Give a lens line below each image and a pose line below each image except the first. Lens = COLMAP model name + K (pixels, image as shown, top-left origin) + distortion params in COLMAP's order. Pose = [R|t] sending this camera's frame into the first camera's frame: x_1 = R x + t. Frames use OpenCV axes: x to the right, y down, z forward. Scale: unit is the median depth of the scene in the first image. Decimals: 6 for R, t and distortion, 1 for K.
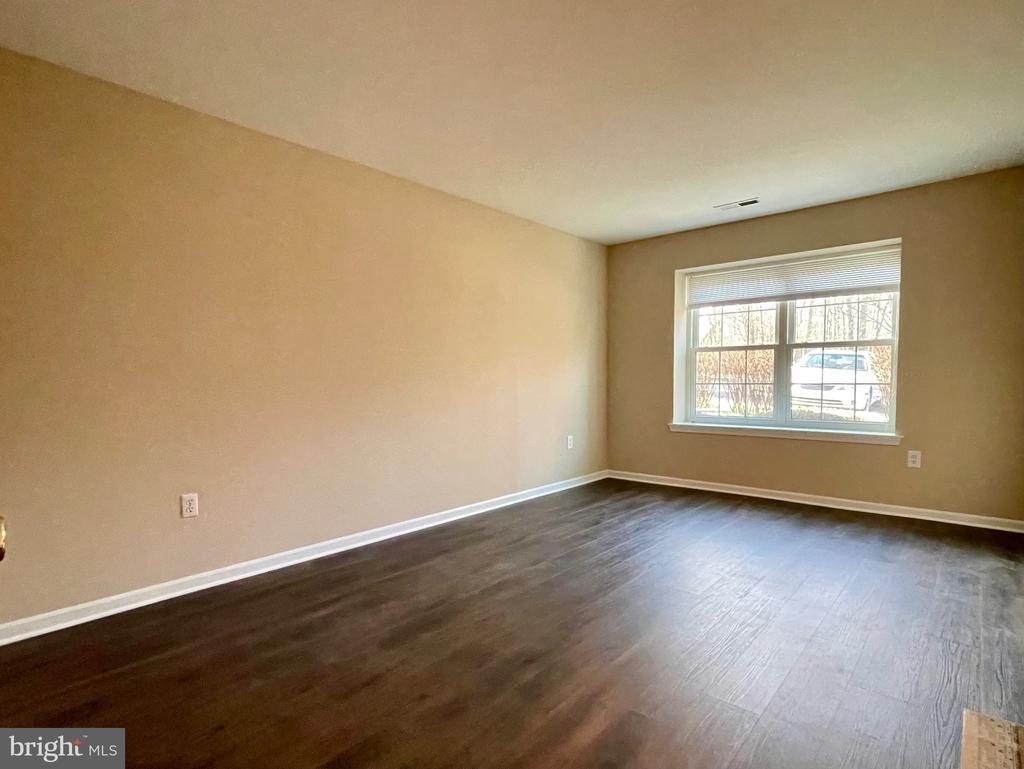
lens RADIAL K [[515.4, 0, 512.0], [0, 515.4, 384.5], [0, 0, 1]] dist [-0.002136, -0.000392]
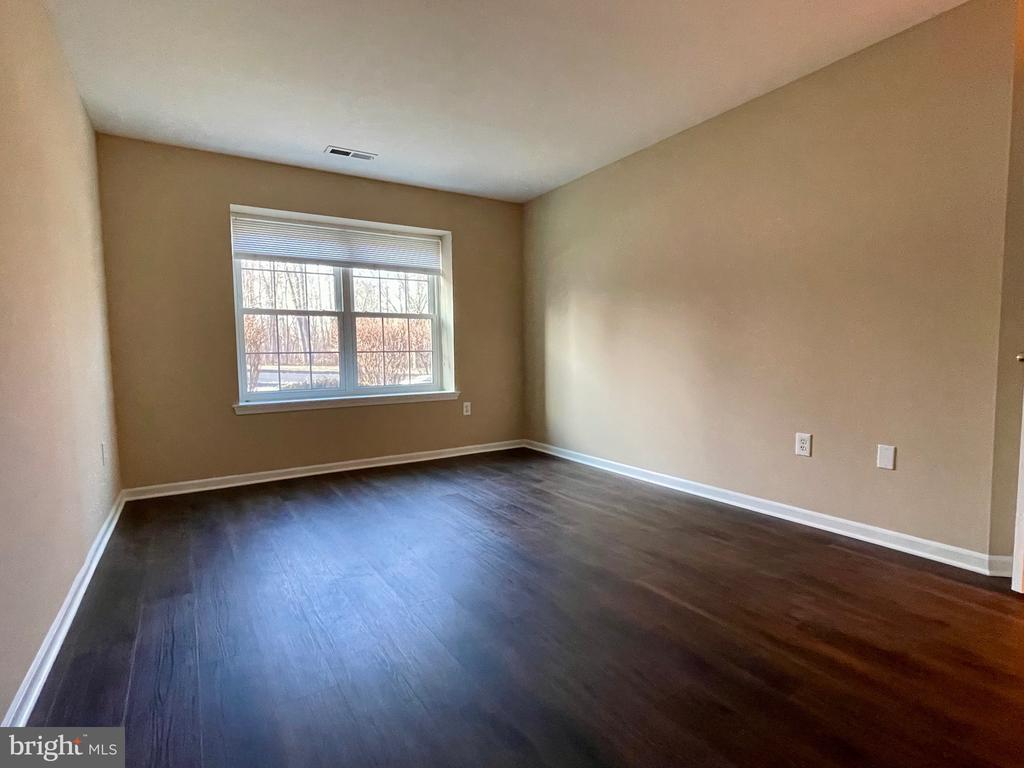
lens RADIAL K [[515.4, 0, 512.0], [0, 515.4, 384.0], [0, 0, 1]] dist [-0.002136, -0.000392]
pose [[0.281251, -0.080075, 0.956287, -0.345798], [0.008059, 0.996674, 0.081087, -0.018184], [-0.959600, -0.015099, 0.280961, 0.420586]]
